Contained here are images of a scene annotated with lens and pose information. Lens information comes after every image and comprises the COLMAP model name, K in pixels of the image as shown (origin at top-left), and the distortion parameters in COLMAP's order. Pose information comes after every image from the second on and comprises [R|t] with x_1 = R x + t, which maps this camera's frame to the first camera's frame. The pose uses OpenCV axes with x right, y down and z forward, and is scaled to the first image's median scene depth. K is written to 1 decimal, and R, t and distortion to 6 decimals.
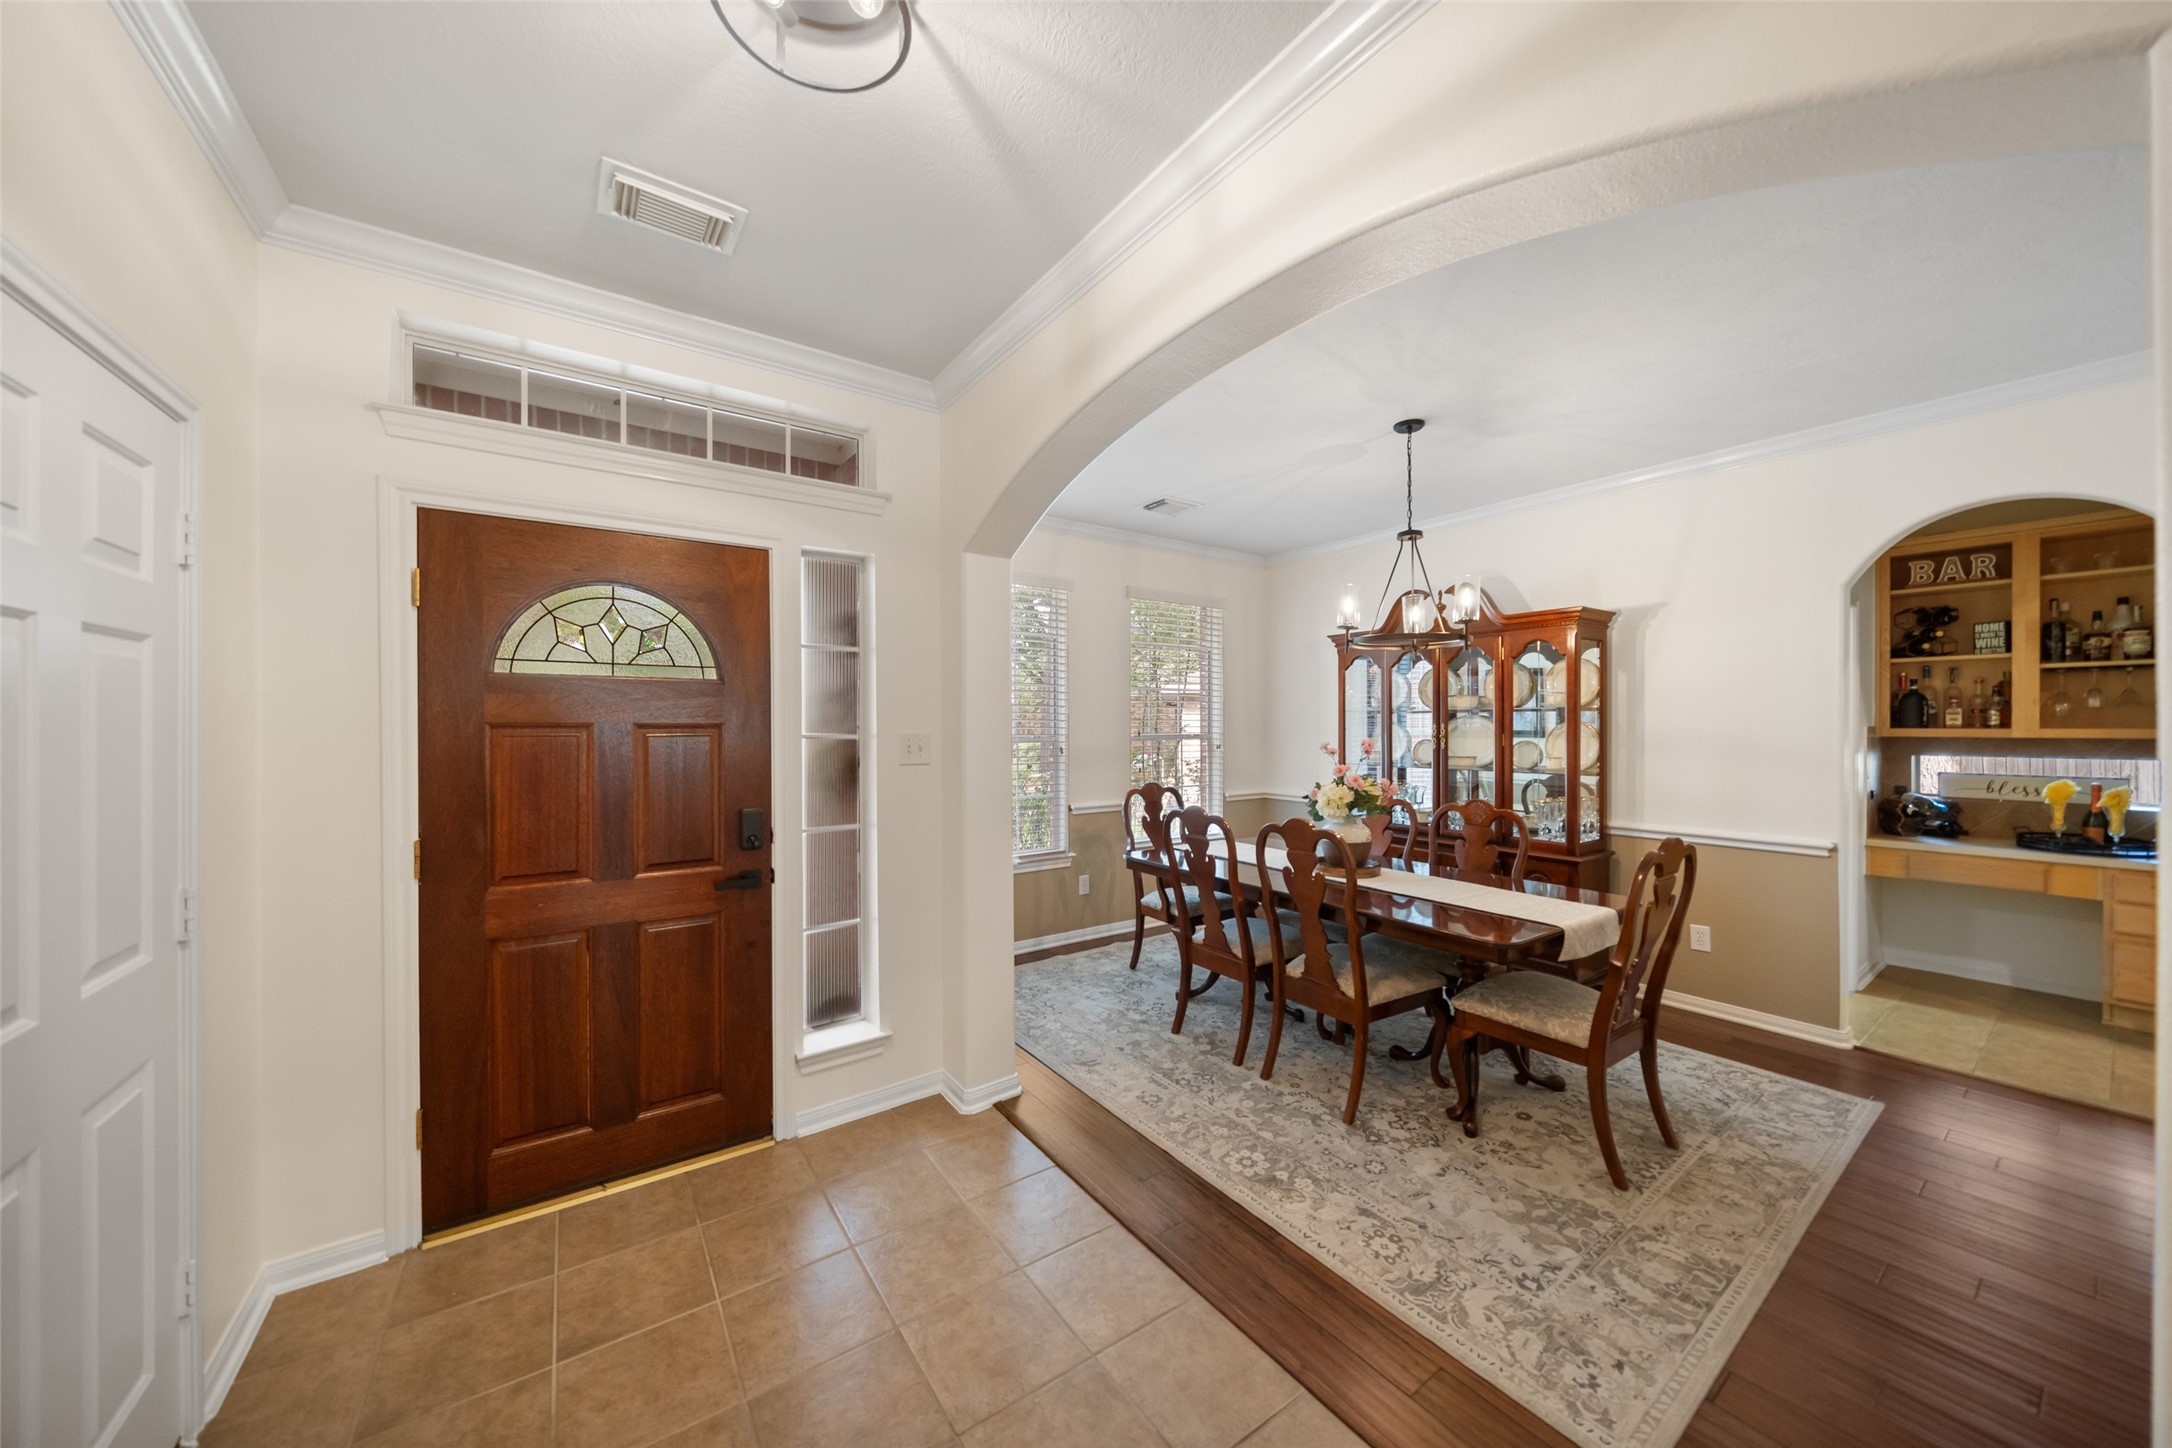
lens RADIAL K [[748.0, 0, 1085.0], [0, 748.0, 722.7], [0, 0, 1]] dist [-0.007588, -0.000043]
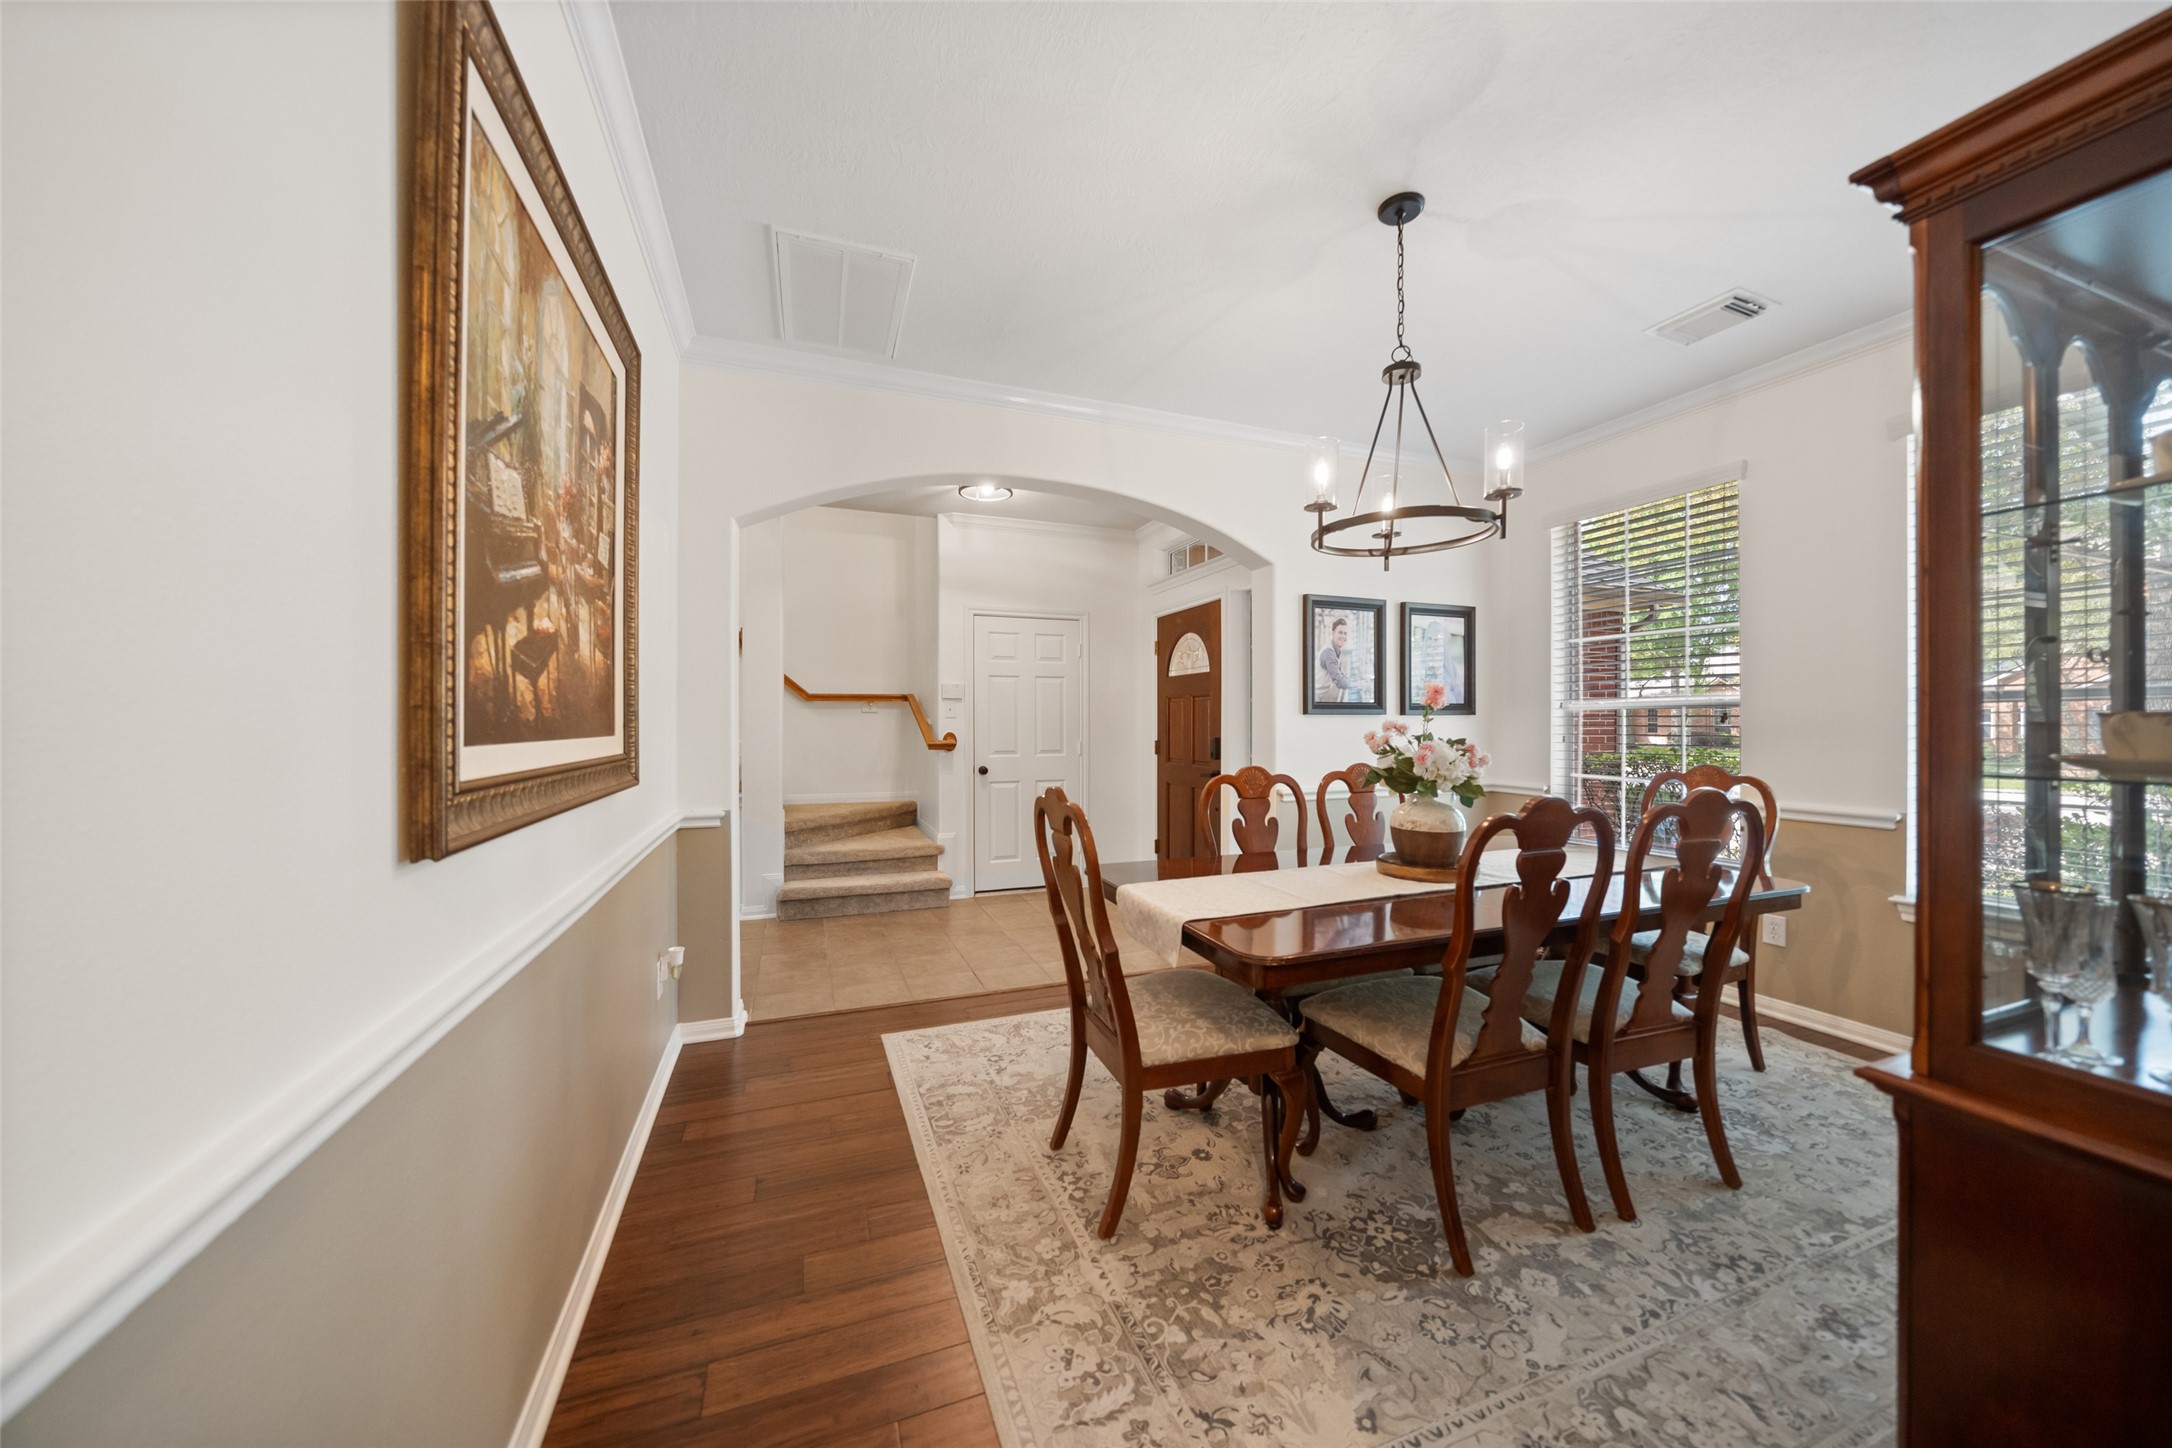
lens RADIAL K [[748.0, 0, 1096.2], [0, 748.0, 719.9], [0, 0, 1]] dist [-0.007588, -0.000043]
pose [[-0.230291, -0.002270, -0.973119, 1.137439], [0.001549, 0.999995, -0.002699, 0.057173], [0.973121, -0.002129, -0.230286, 0.881332]]
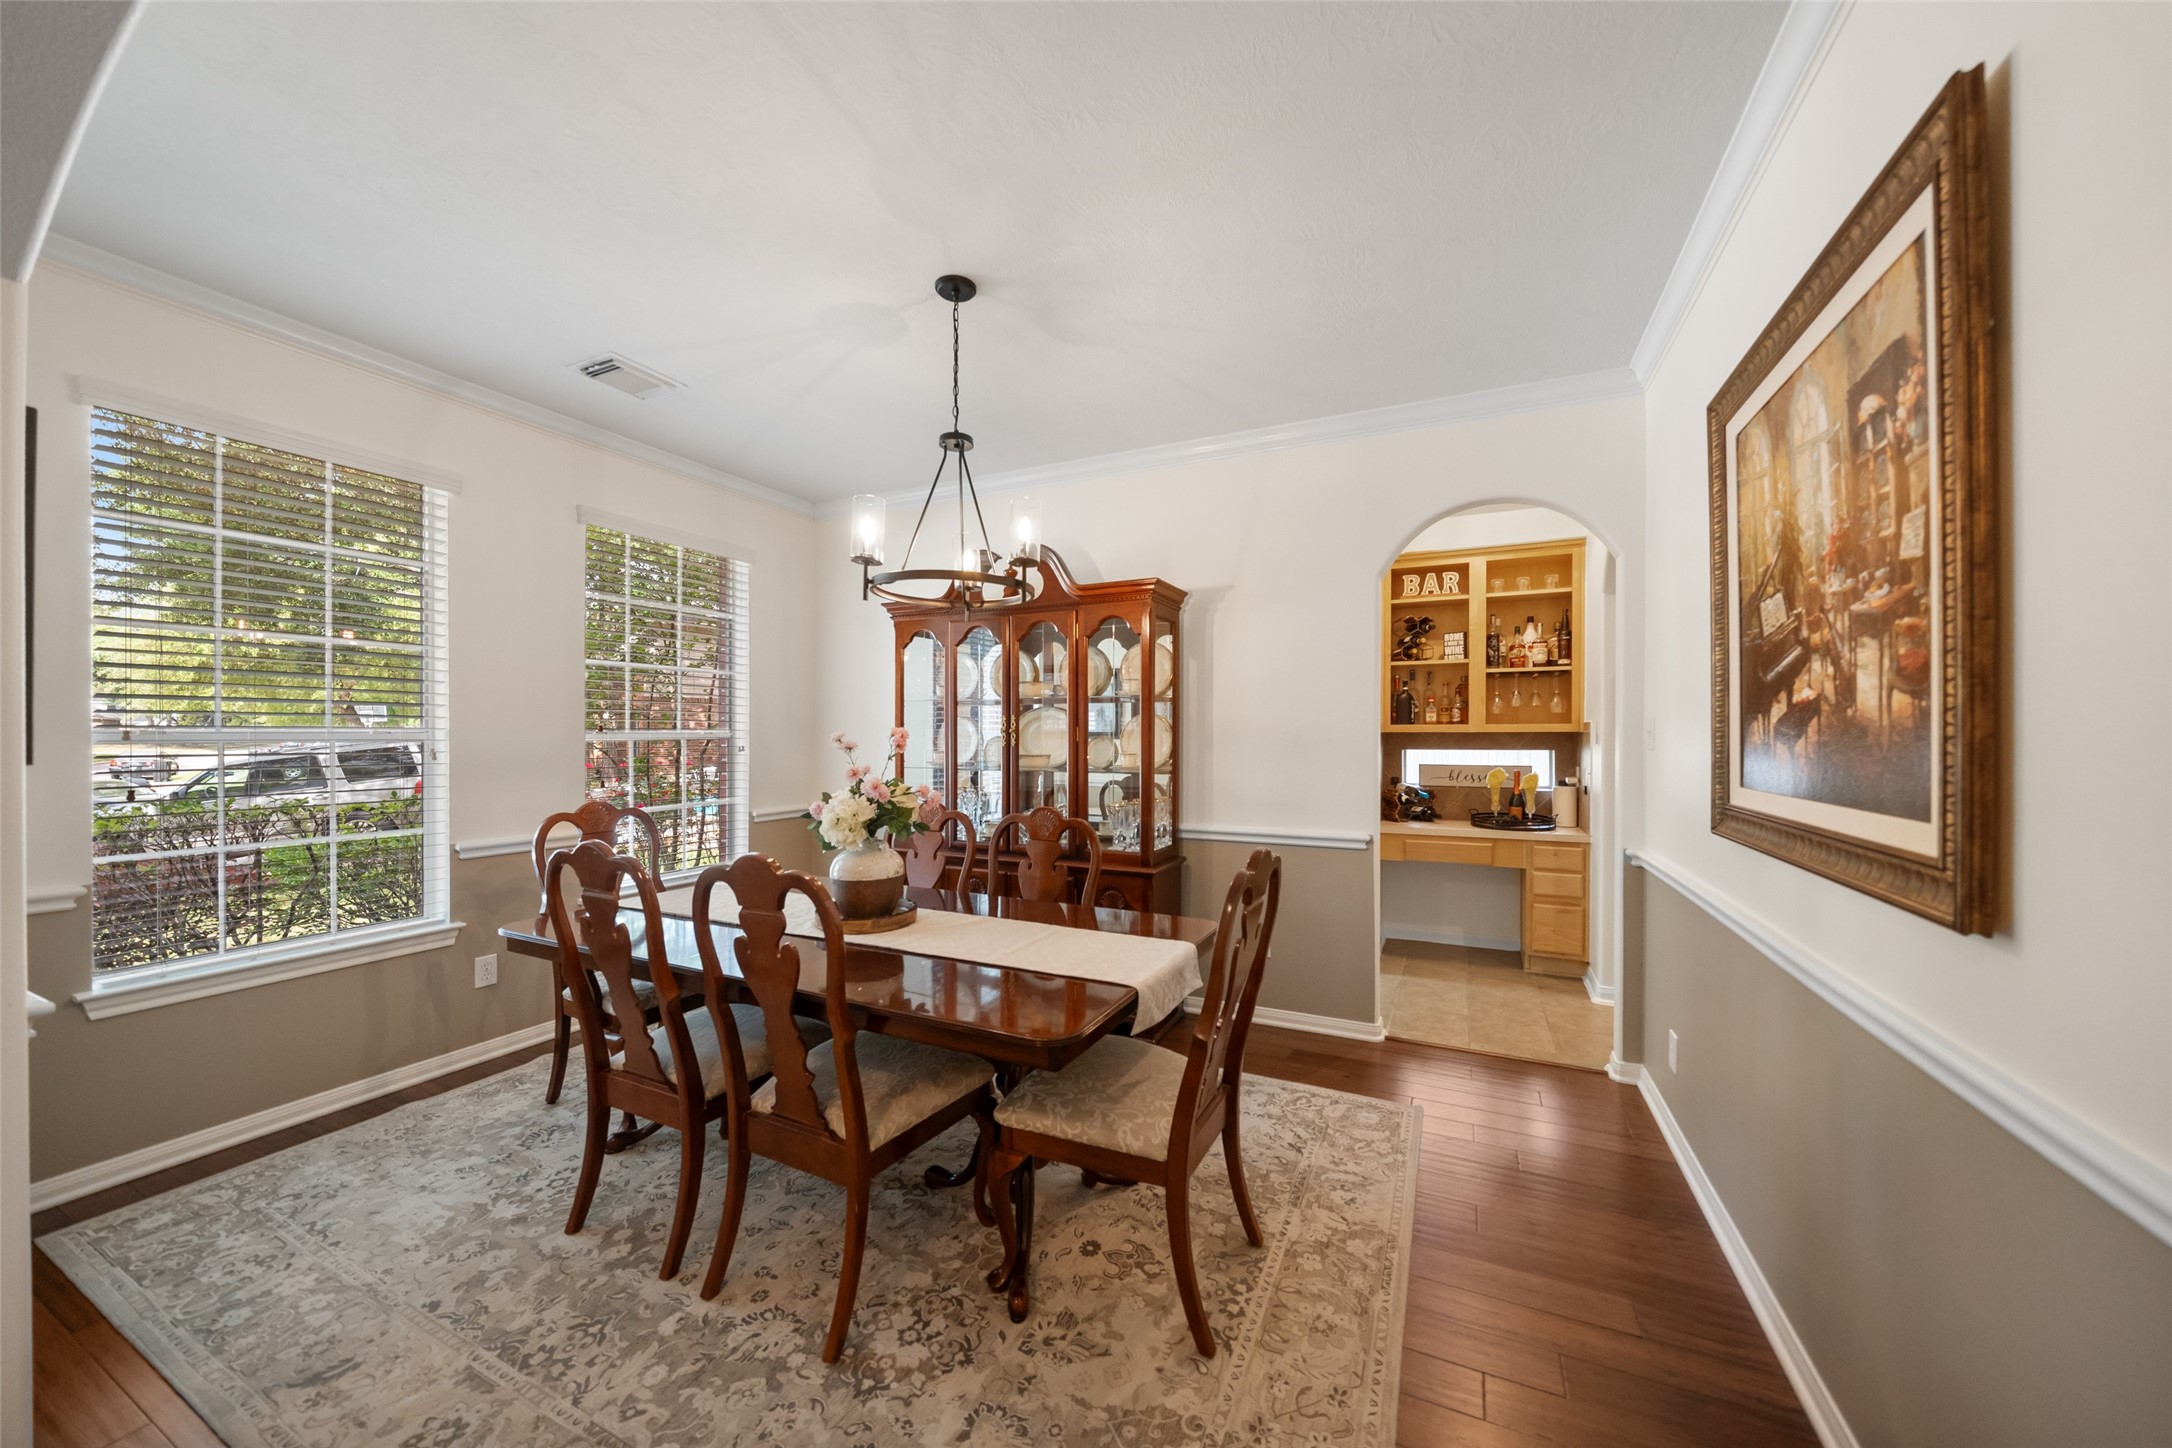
lens RADIAL K [[748.0, 0, 1098.4], [0, 748.0, 737.6], [0, 0, 1]] dist [-0.007588, -0.000043]
pose [[0.869869, -0.000150, 0.493284, 0.198787], [-0.001653, 0.999993, 0.003220, 0.029259], [-0.493281, -0.003616, 0.869863, 0.306751]]
